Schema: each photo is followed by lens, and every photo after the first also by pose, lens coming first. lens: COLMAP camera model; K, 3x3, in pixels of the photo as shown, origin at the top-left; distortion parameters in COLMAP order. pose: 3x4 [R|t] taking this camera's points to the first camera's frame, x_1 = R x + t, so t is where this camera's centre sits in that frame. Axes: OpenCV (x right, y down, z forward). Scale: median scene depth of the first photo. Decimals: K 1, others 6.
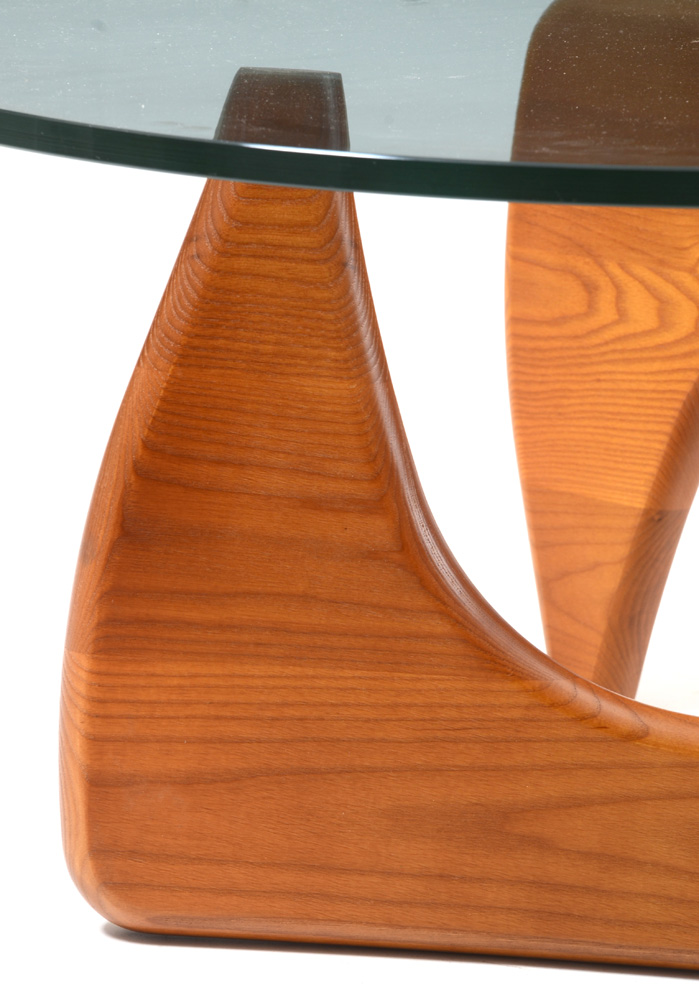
lens RADIAL K [[4835.7, 0, 349.5], [0, 4835.7, 500.0], [0, 0, 1]] dist [1.172293, 5.939237]
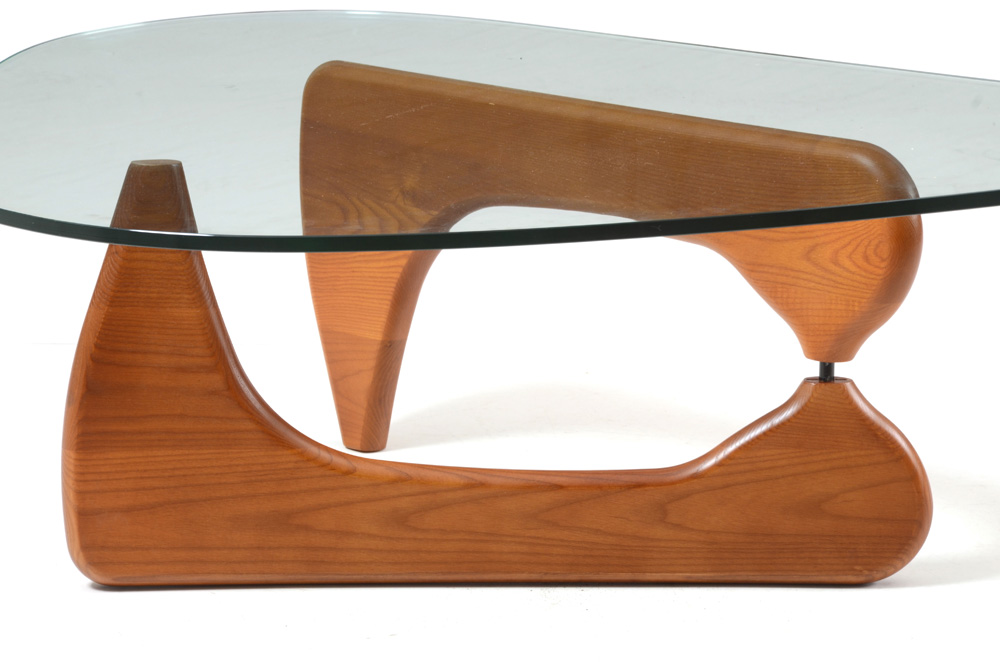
lens RADIAL K [[4485.8, 0, 500.0], [0, 4485.8, 331.0], [0, 0, 1]] dist [1.366634, 8.561561]
pose [[0.997614, -0.062620, 0.029085, 0.070339], [0.061695, 0.997592, 0.031678, -0.066291], [-0.030999, -0.029808, 0.999075, -0.881662]]
